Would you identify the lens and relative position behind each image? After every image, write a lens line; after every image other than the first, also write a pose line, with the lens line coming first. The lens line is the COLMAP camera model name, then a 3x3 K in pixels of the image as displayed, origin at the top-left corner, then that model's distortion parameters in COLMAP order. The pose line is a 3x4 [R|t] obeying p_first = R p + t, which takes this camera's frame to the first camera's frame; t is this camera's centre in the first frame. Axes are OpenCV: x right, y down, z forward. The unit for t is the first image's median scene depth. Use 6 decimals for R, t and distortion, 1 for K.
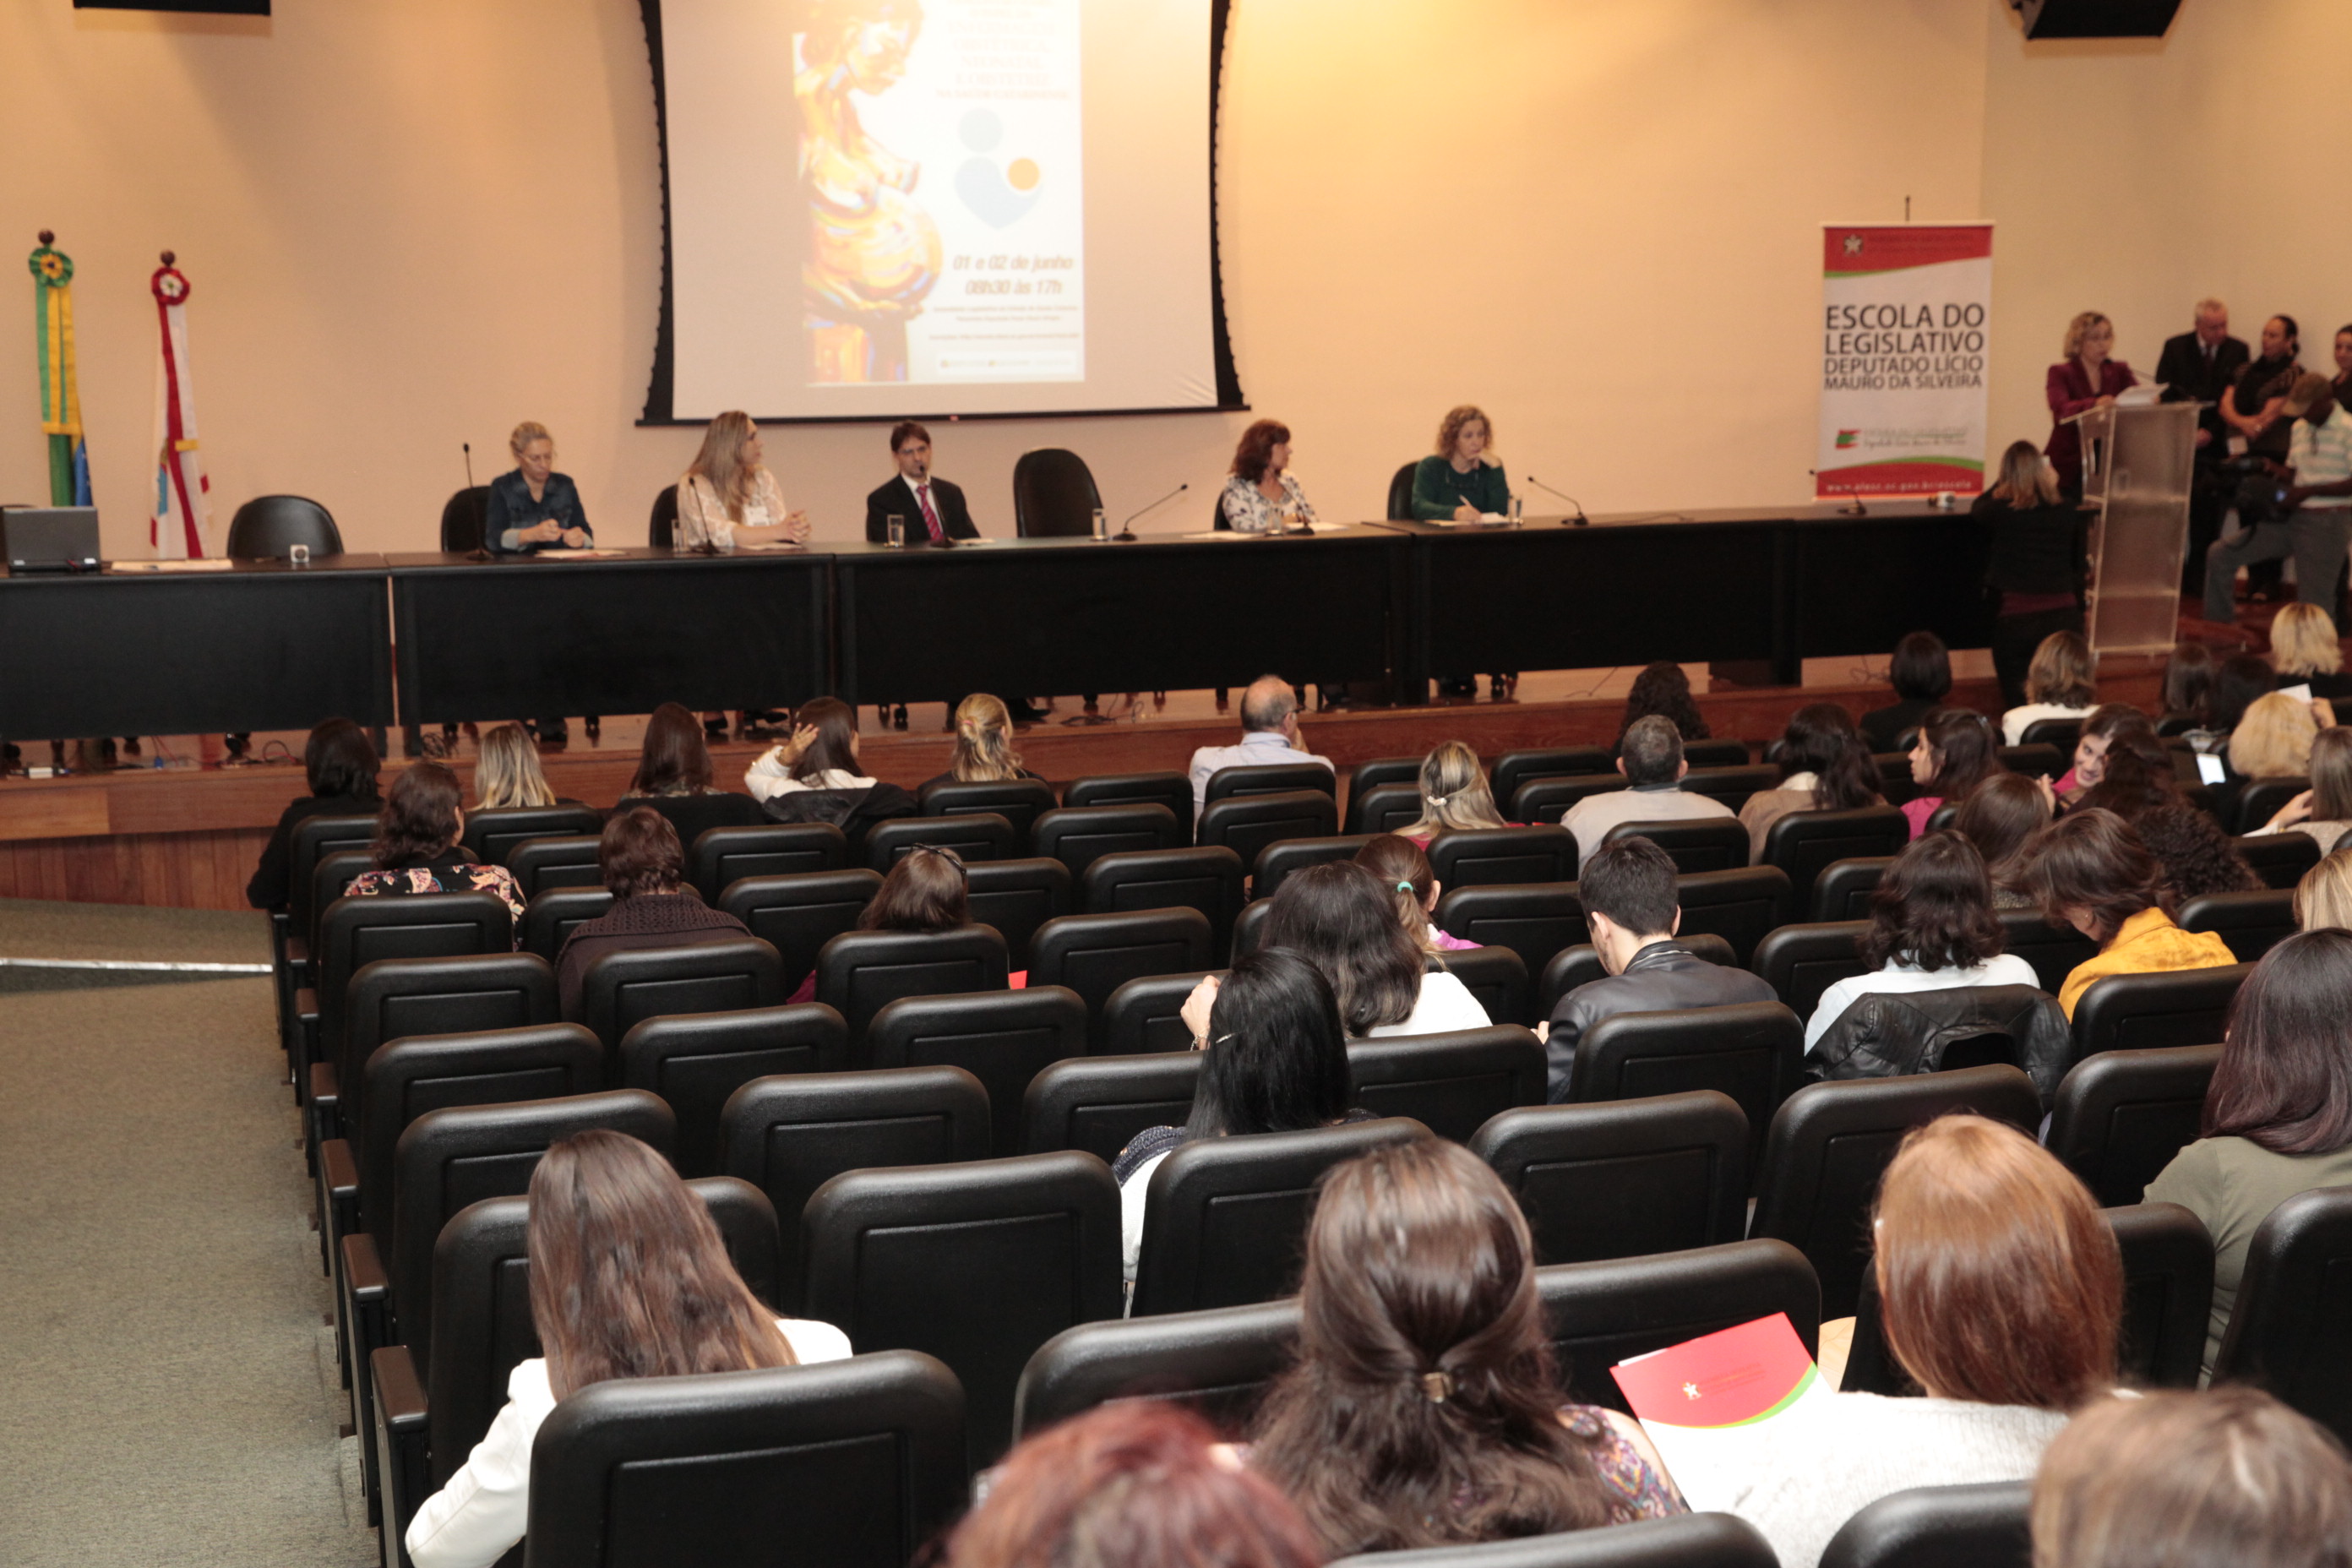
lens RADIAL K [[3149.5, 0, 1167.3], [0, 3149.5, 784.7], [0, 0, 1]] dist [0.060909, 0.000000]
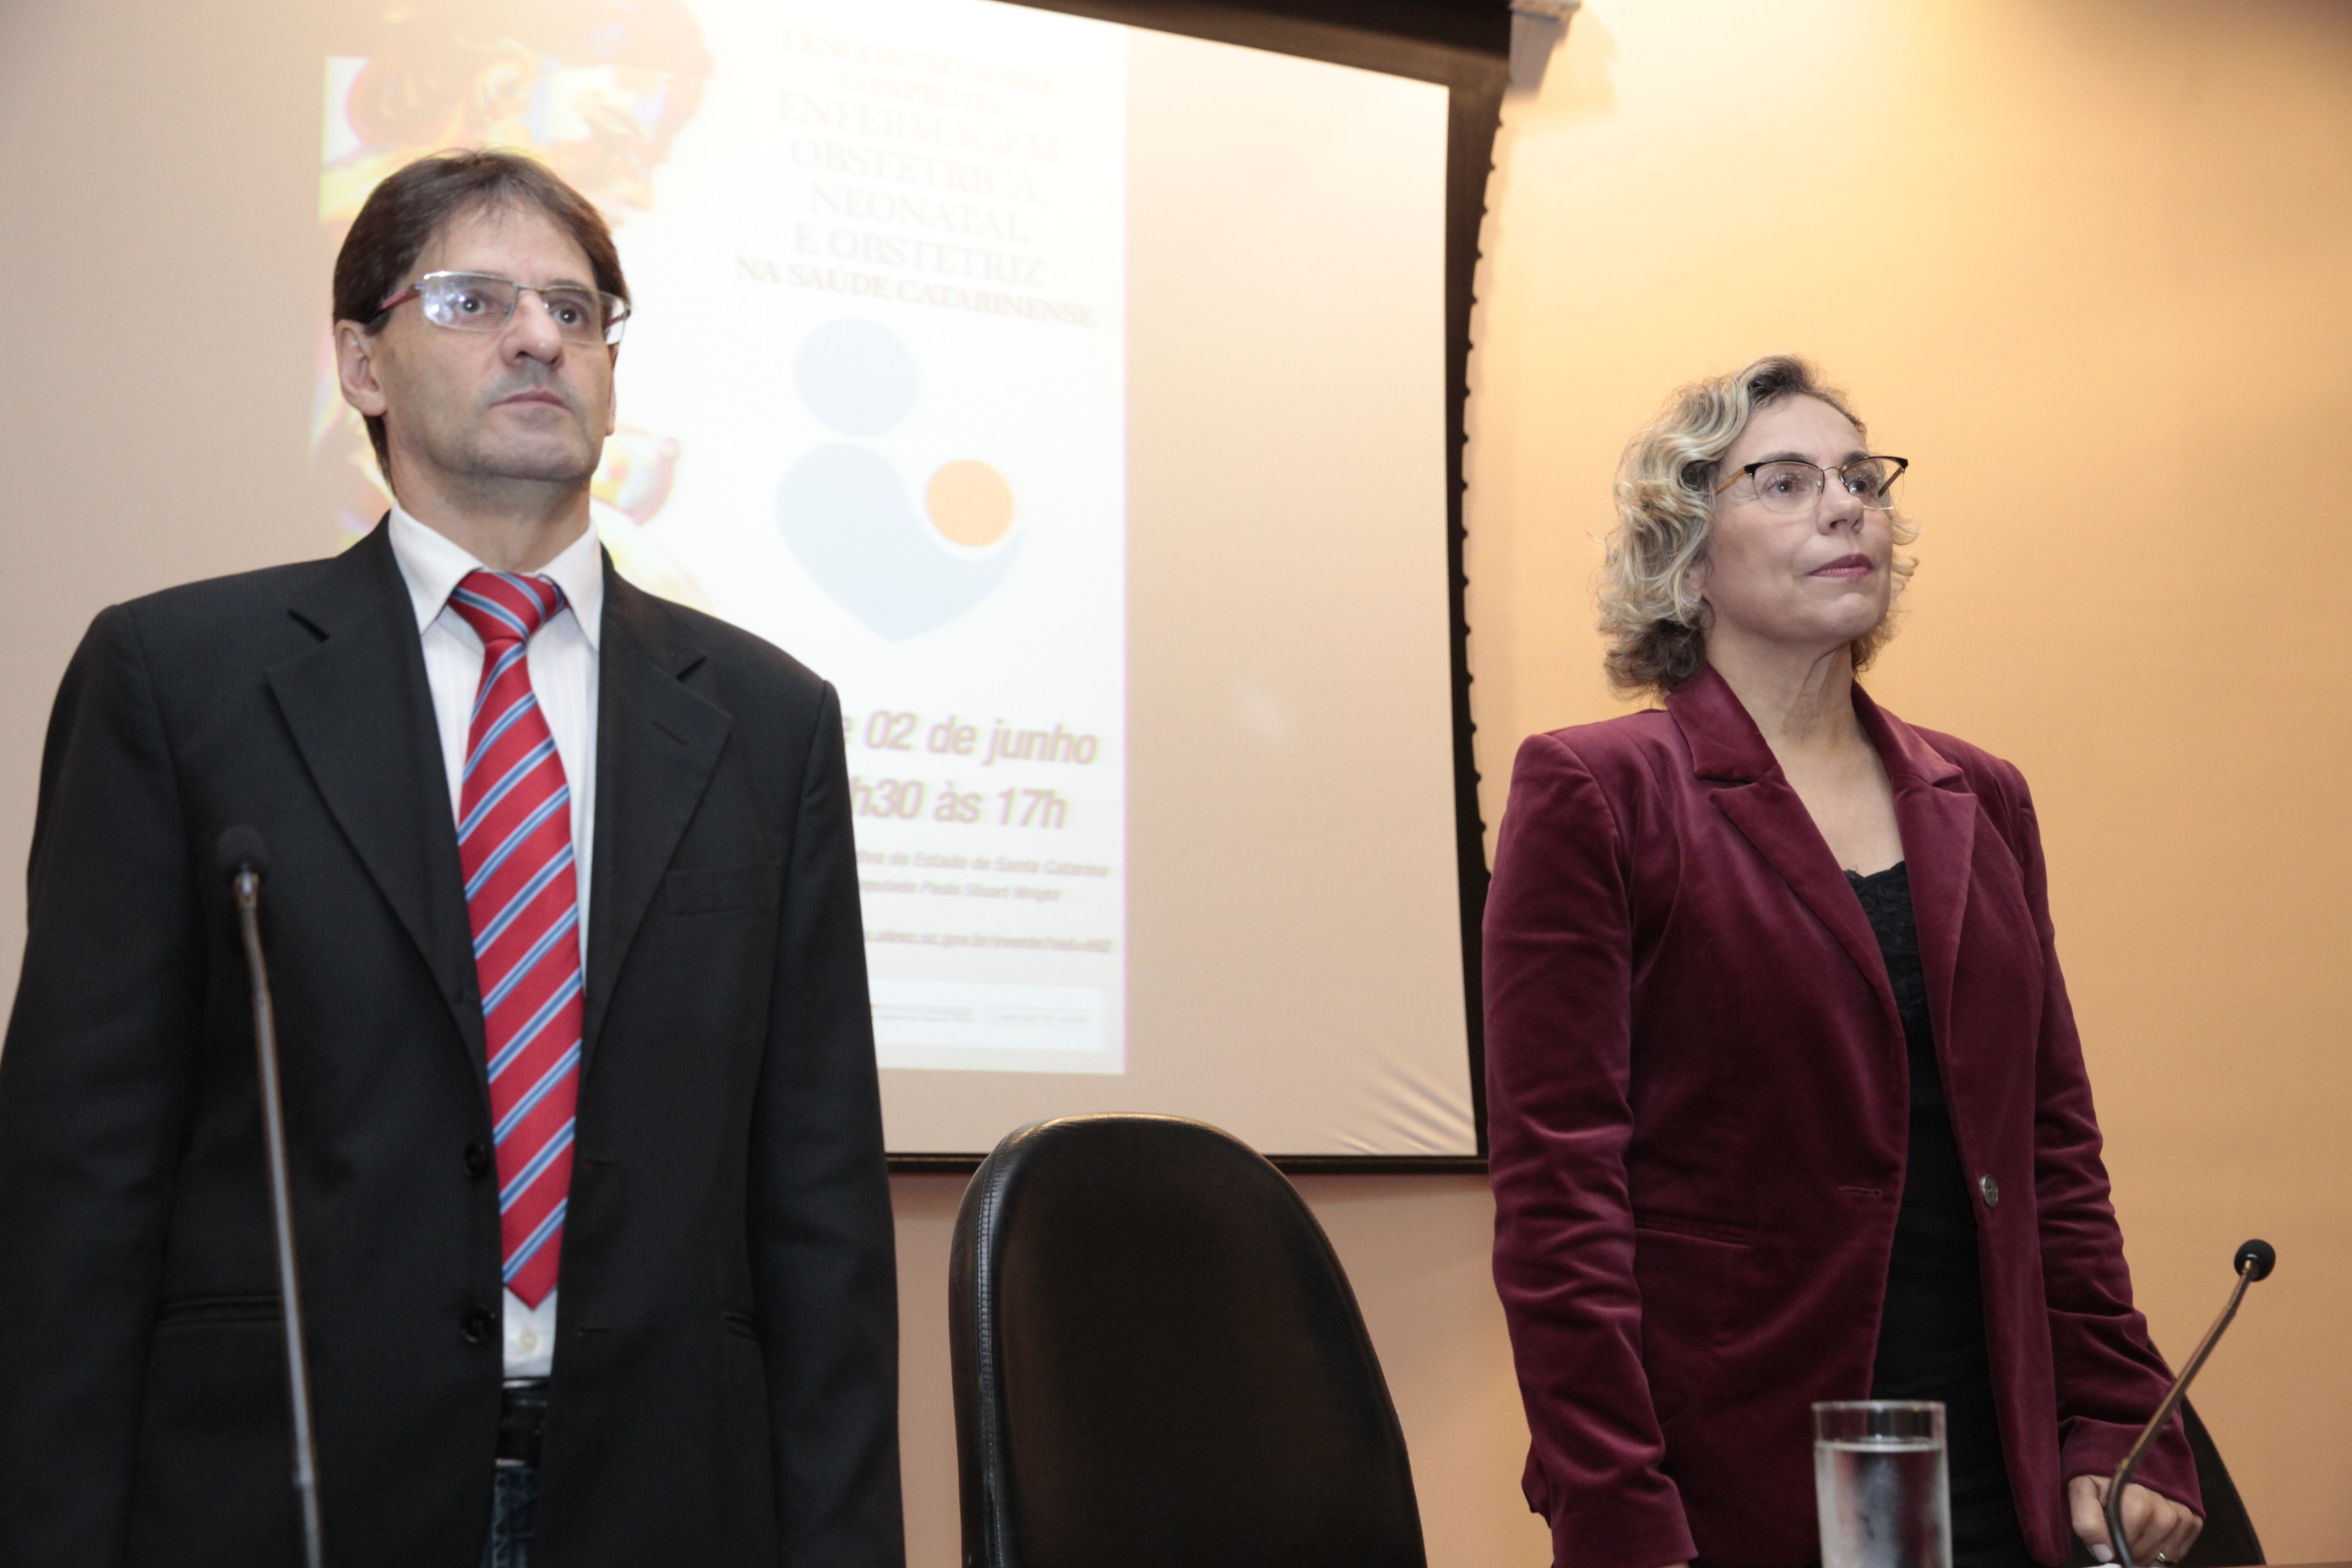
lens RADIAL K [[2698.9, 0, 1163.5], [0, 2698.9, 760.2], [0, 0, 1]] dist [0.068066, 0.000000]
pose [[0.997004, 0.022809, 0.073914, -0.046371], [0.003687, 0.940442, -0.339934, -0.060560], [-0.077265, 0.339188, 0.937540, 0.727973]]
